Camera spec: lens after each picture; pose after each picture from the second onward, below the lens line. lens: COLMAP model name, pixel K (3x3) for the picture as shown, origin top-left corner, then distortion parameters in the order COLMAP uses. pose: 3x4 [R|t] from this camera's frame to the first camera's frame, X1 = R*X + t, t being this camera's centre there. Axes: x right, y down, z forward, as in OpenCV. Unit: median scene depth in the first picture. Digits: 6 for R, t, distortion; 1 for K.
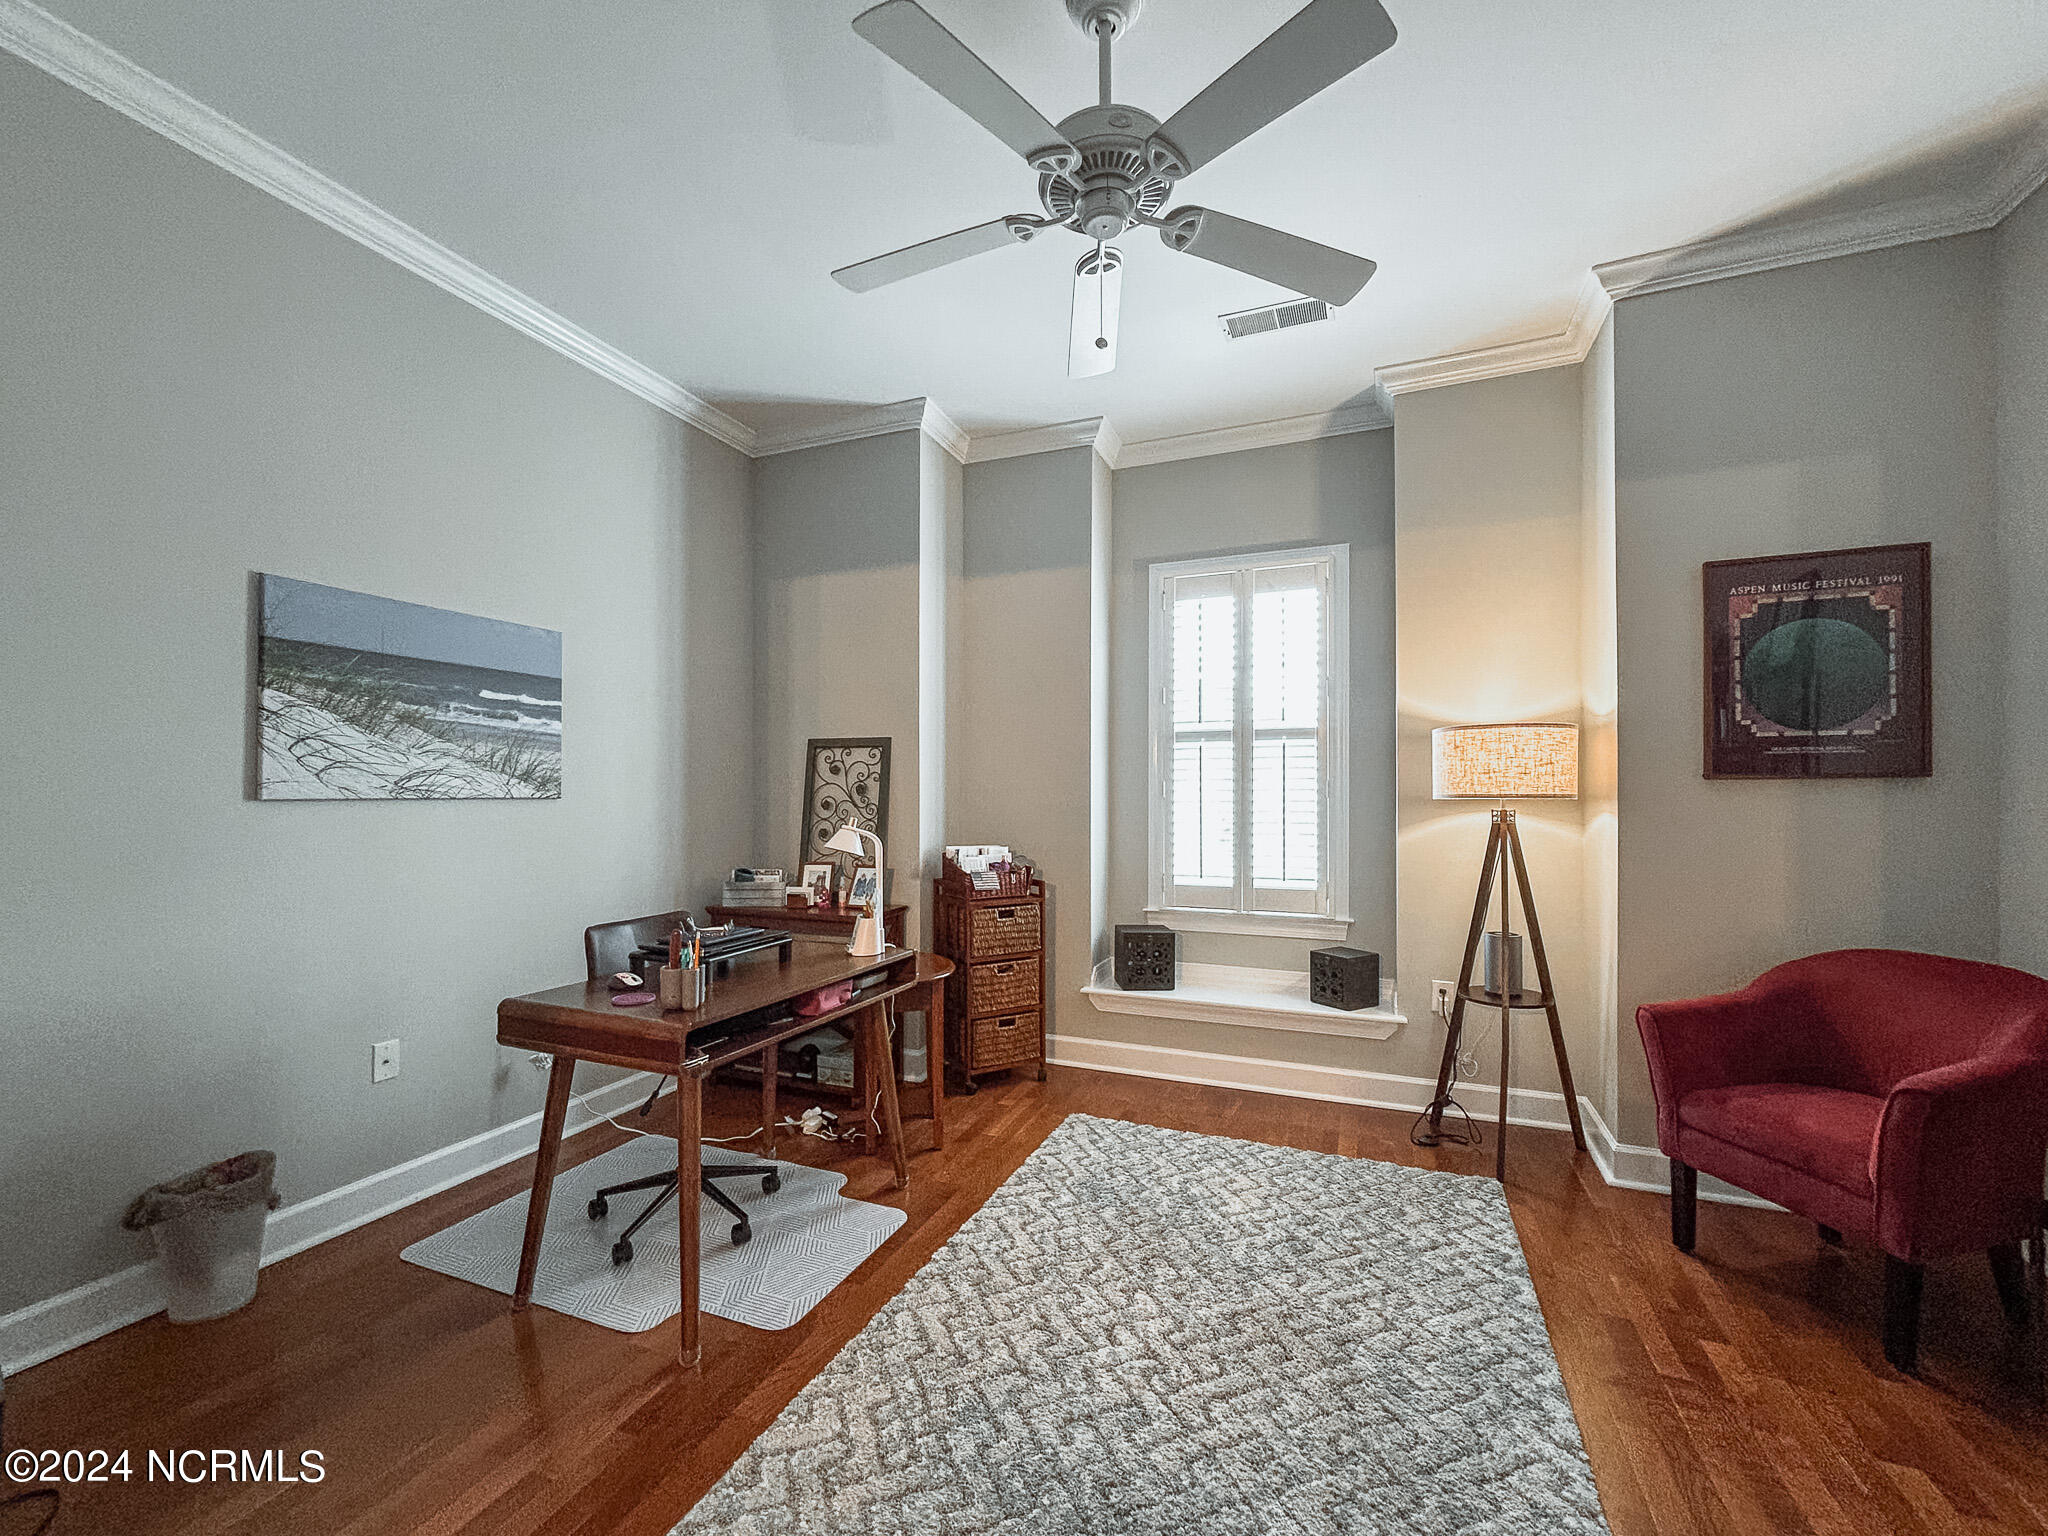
lens RADIAL K [[864.1, 0, 1009.1], [0, 864.1, 782.7], [0, 0, 1]] dist [-0.009053, 0.001044]
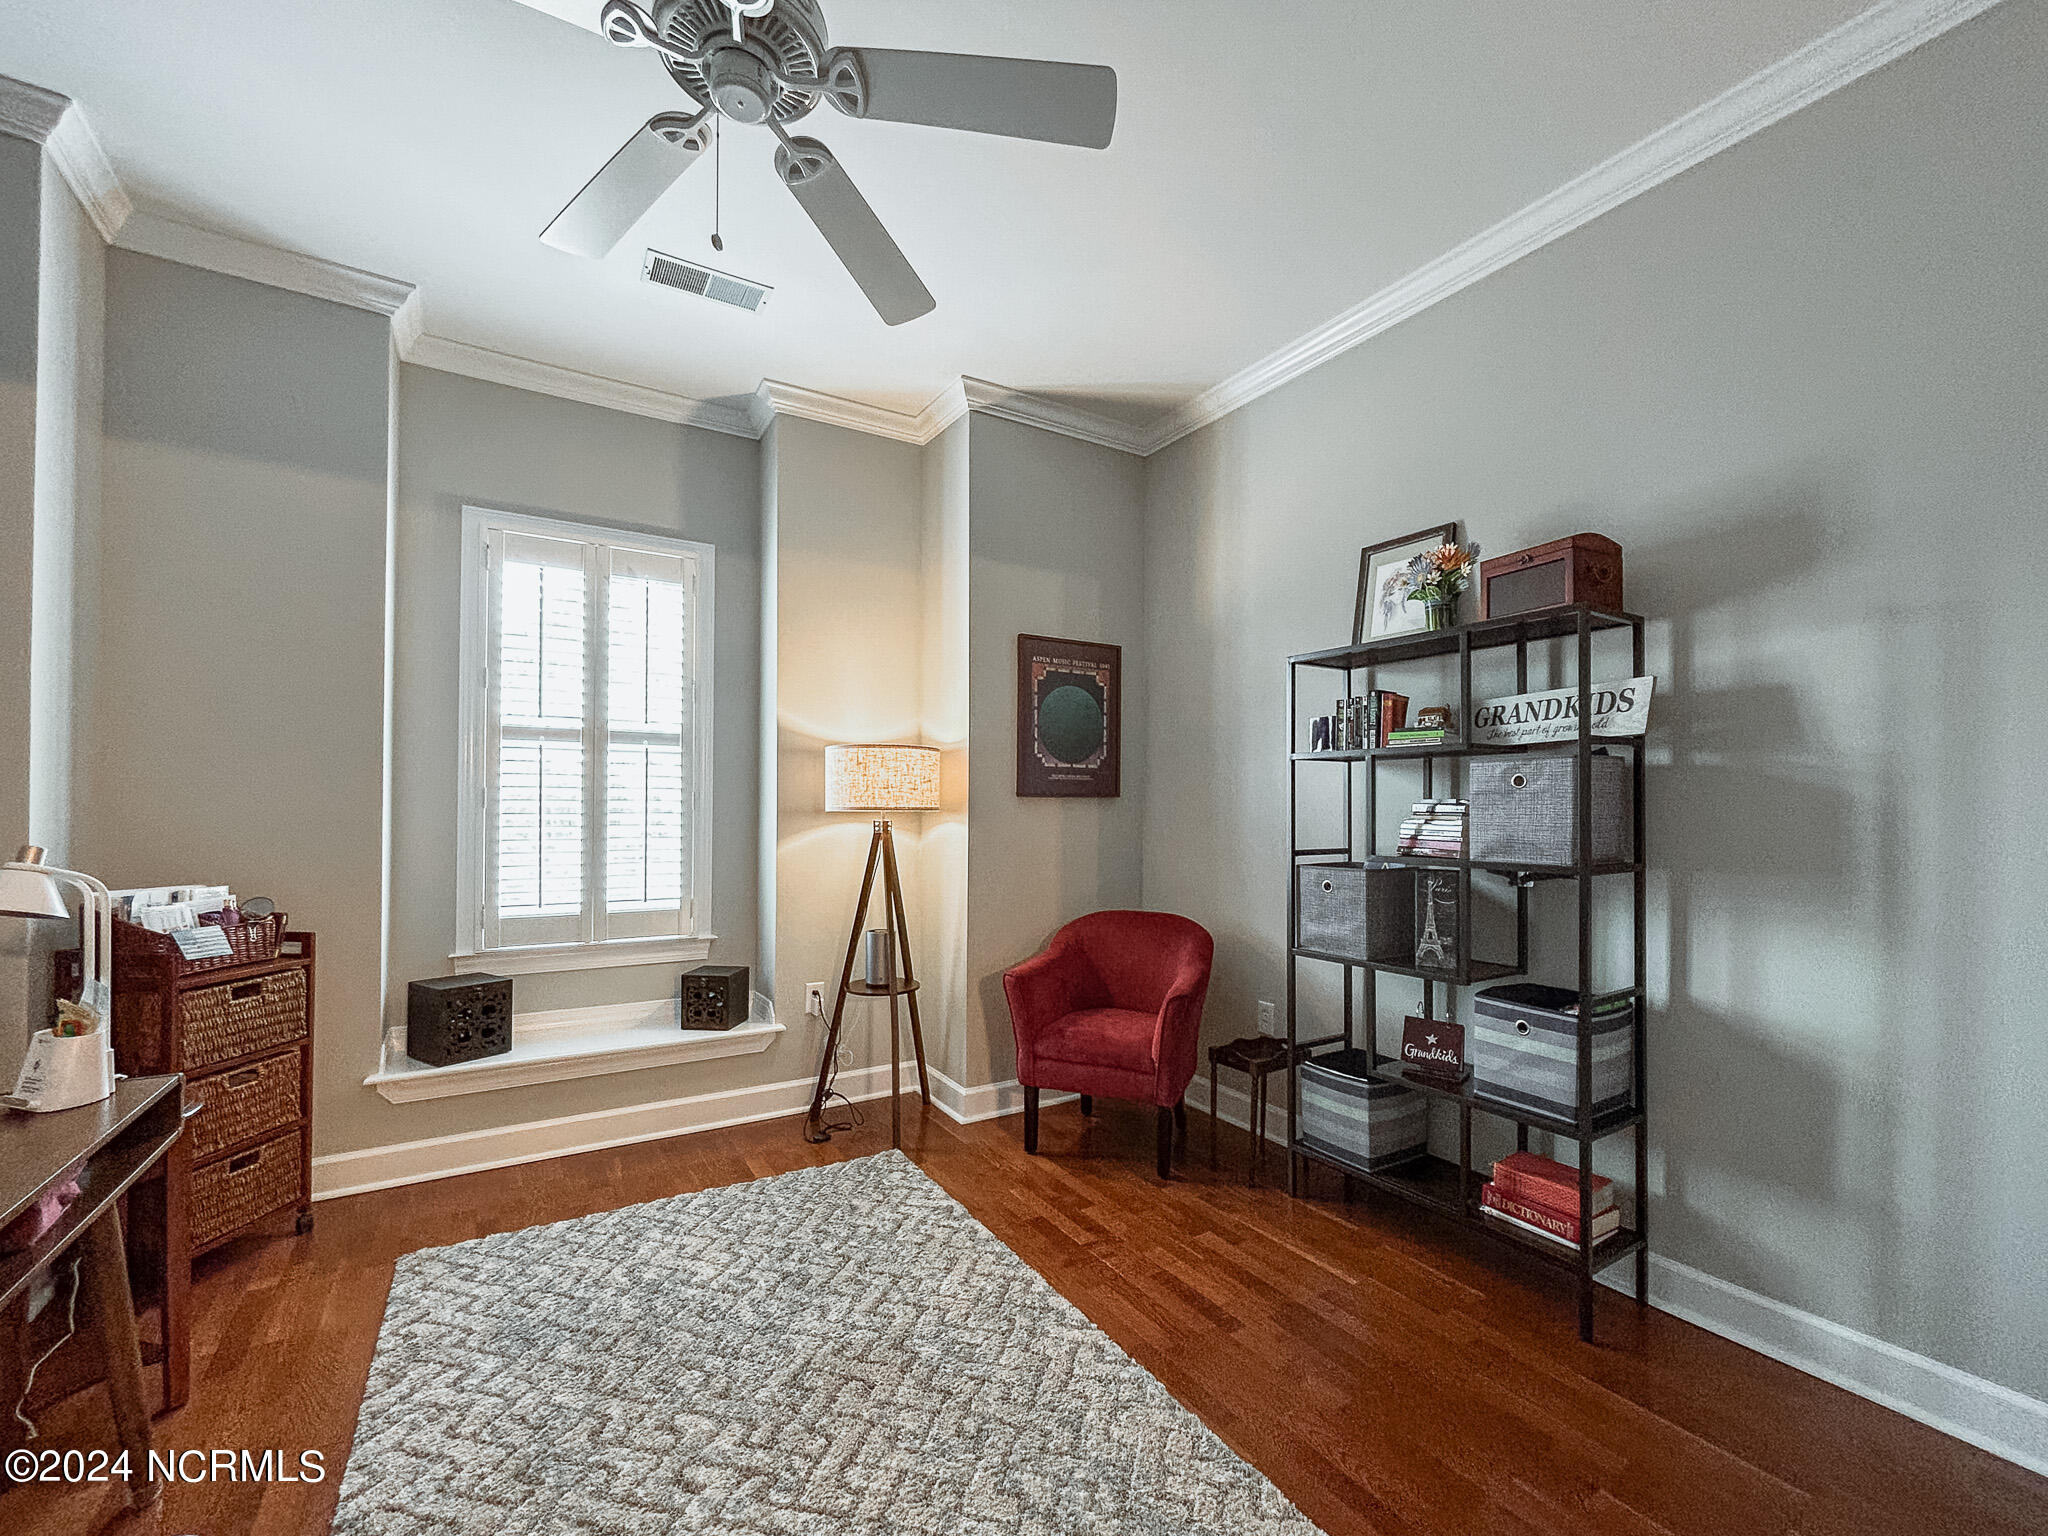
lens RADIAL K [[864.1, 0, 1047.9], [0, 864.1, 797.6], [0, 0, 1]] dist [-0.009053, 0.001044]
pose [[0.558758, 0.012961, 0.829229, -0.261127], [-0.017081, 0.999846, -0.004118, 0.002228], [-0.829155, -0.011863, 0.558893, 0.205050]]
